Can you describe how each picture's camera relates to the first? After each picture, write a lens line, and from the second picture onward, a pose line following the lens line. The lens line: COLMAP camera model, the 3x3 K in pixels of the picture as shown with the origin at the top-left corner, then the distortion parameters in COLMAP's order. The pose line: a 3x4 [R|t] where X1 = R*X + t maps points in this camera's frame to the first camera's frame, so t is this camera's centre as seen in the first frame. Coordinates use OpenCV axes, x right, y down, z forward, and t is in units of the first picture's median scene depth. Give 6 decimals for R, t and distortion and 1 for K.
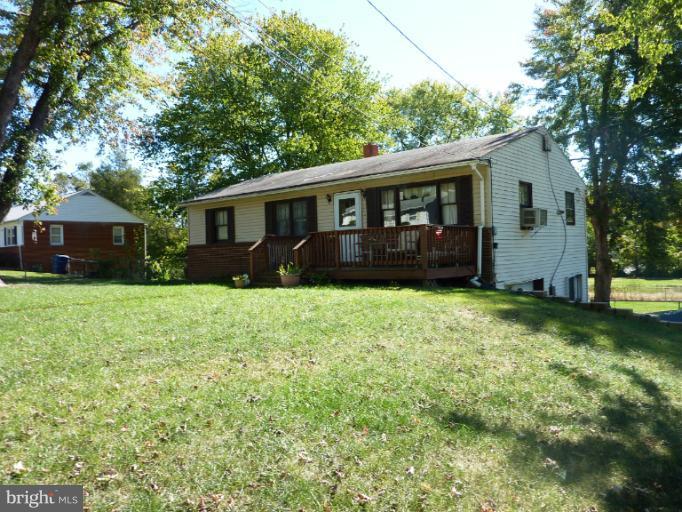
lens RADIAL K [[526.0, 0, 341.0], [0, 526.0, 256.0], [0, 0, 1]] dist [-0.023000, -0.007699]
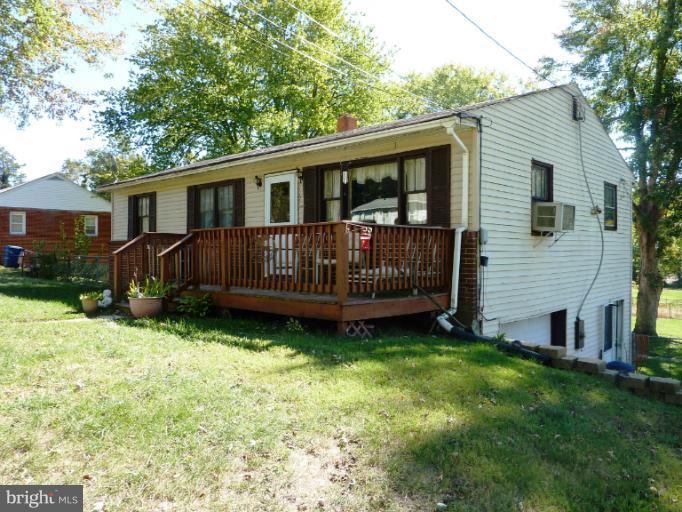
lens RADIAL K [[526.0, 0, 341.0], [0, 526.0, 256.0], [0, 0, 1]] dist [-0.023000, -0.007699]
pose [[0.997812, 0.033903, -0.056755, 0.107790], [-0.033537, 0.999410, 0.007379, -0.016240], [0.056972, -0.005460, 0.998361, 0.253821]]
